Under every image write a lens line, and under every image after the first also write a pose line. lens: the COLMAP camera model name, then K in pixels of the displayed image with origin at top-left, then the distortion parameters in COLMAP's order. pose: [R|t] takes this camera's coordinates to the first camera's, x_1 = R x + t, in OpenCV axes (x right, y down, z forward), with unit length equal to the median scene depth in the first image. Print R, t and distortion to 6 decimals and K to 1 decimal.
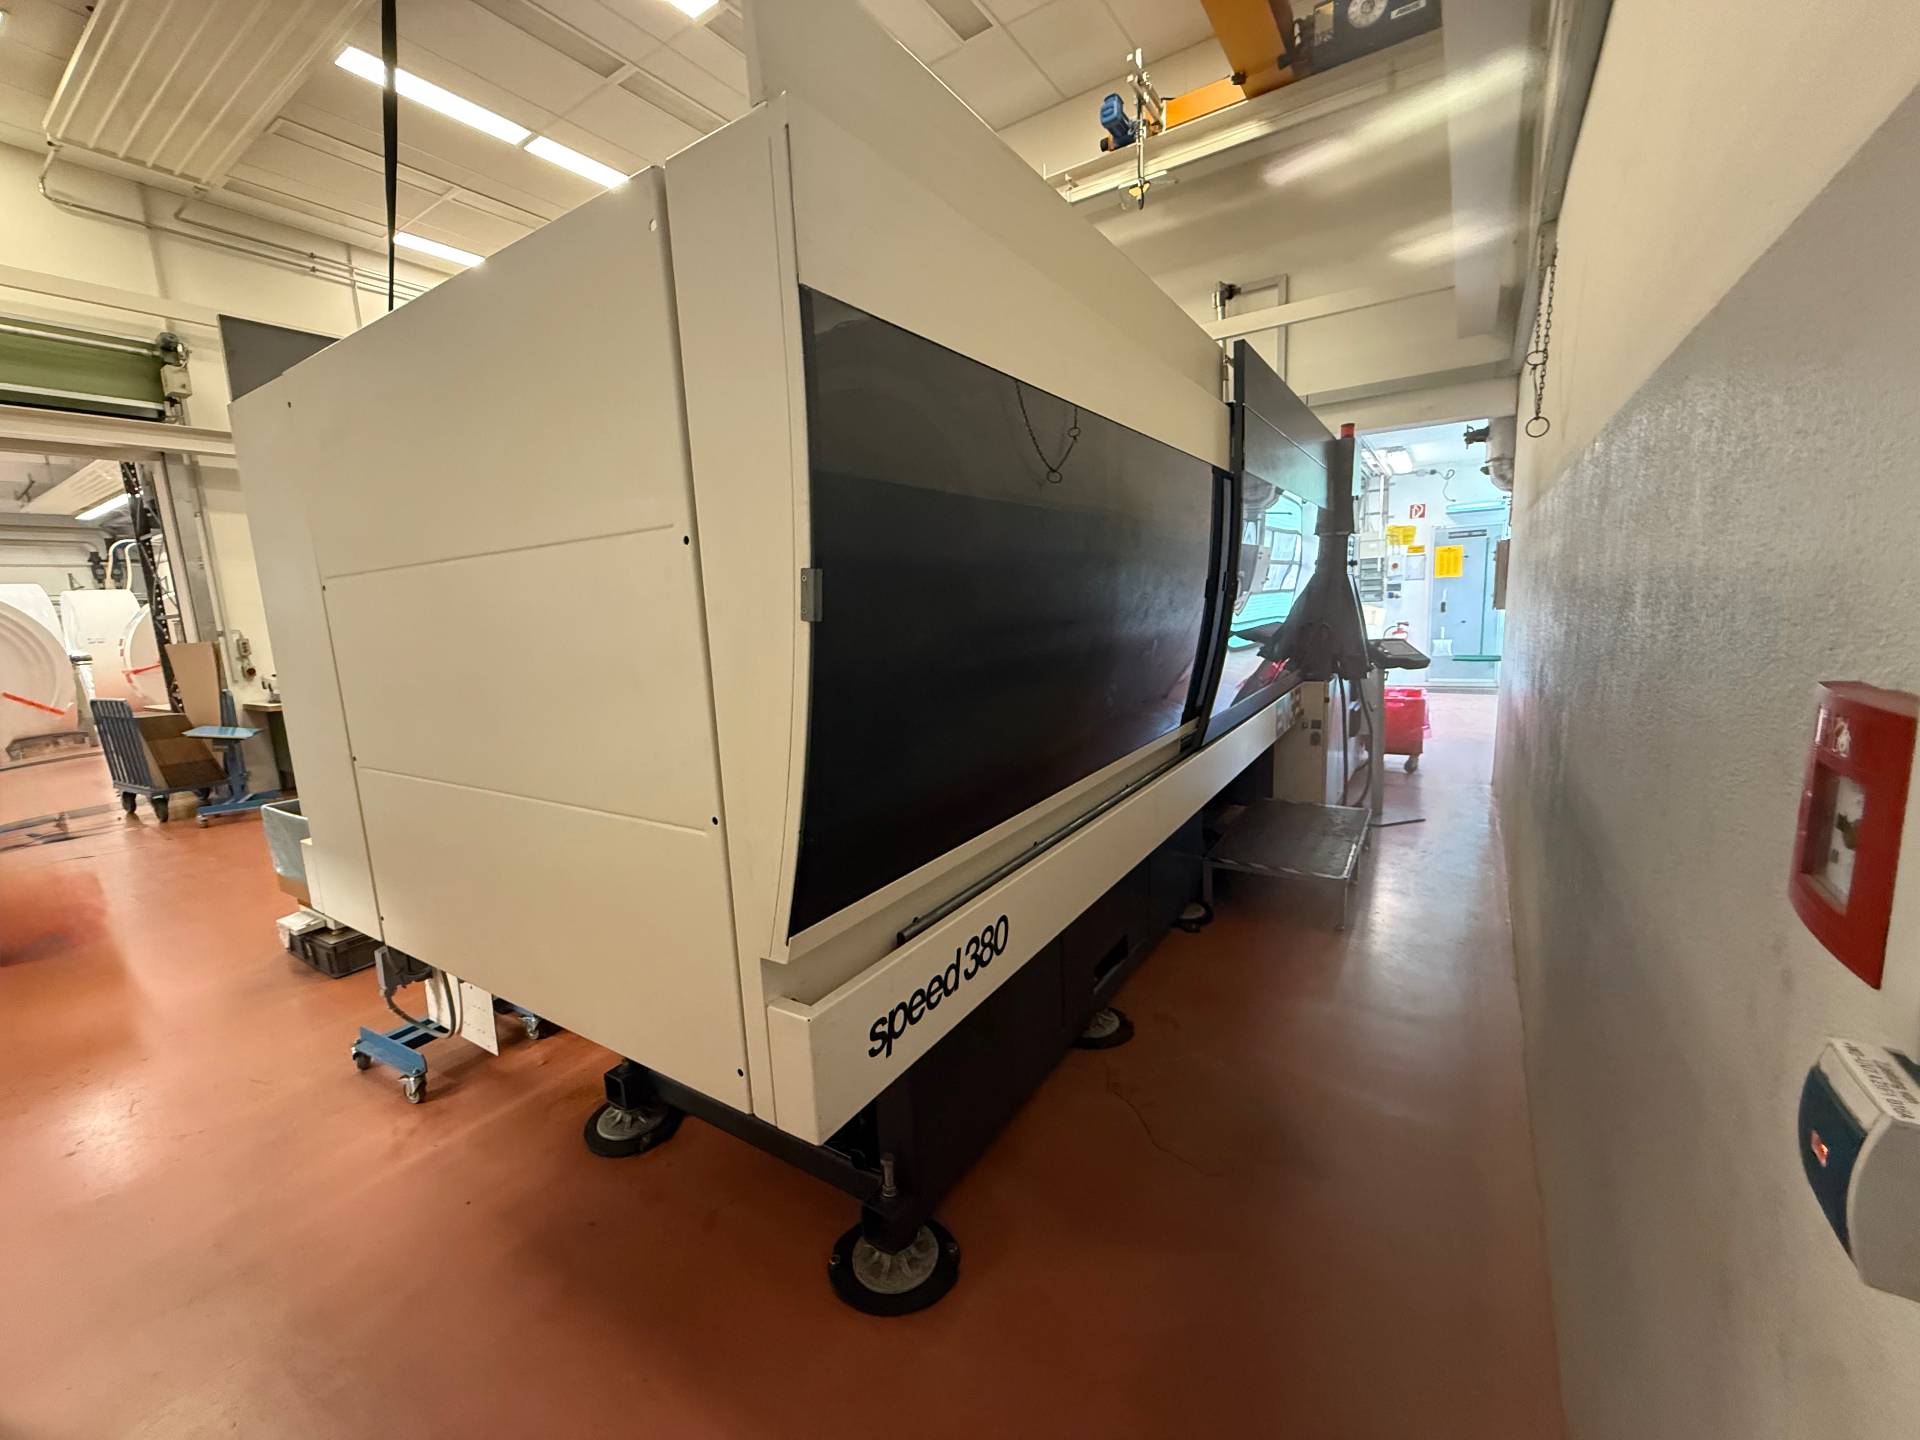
lens RADIAL K [[778.1, 0, 959.5], [0, 778.1, 712.7], [0, 0, 1]] dist [0.001030, 0.000163]
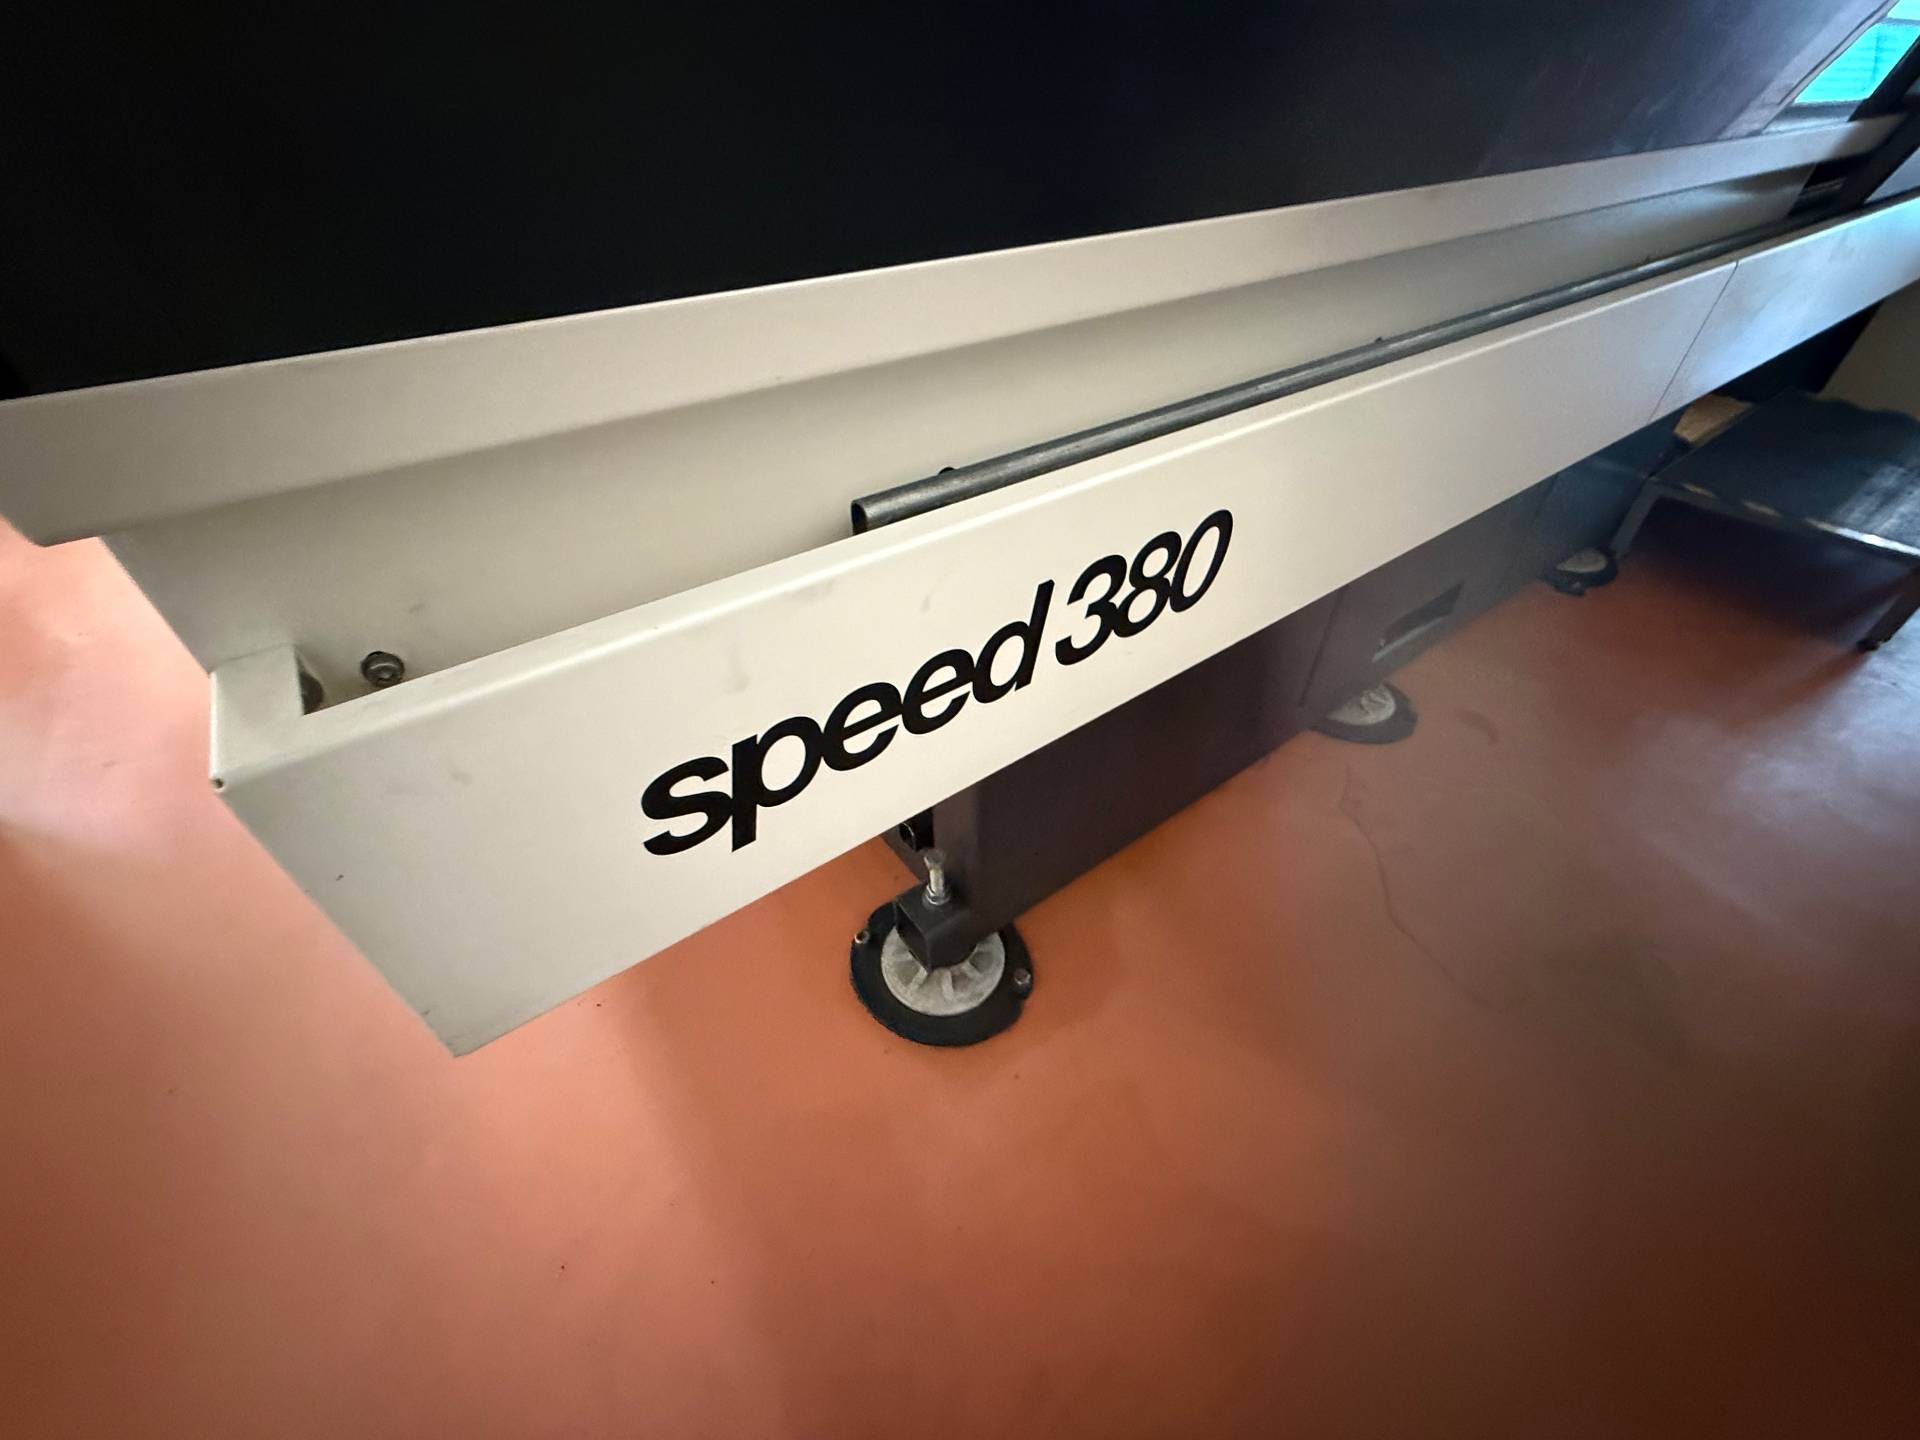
lens RADIAL K [[778.1, 0, 959.5], [0, 778.1, 712.7], [0, 0, 1]] dist [0.001030, 0.000163]
pose [[0.934098, 0.256039, -0.248806, 0.059182], [-0.087677, 0.840078, 0.535333, 0.166525], [0.346082, -0.478239, 0.807164, 0.659797]]
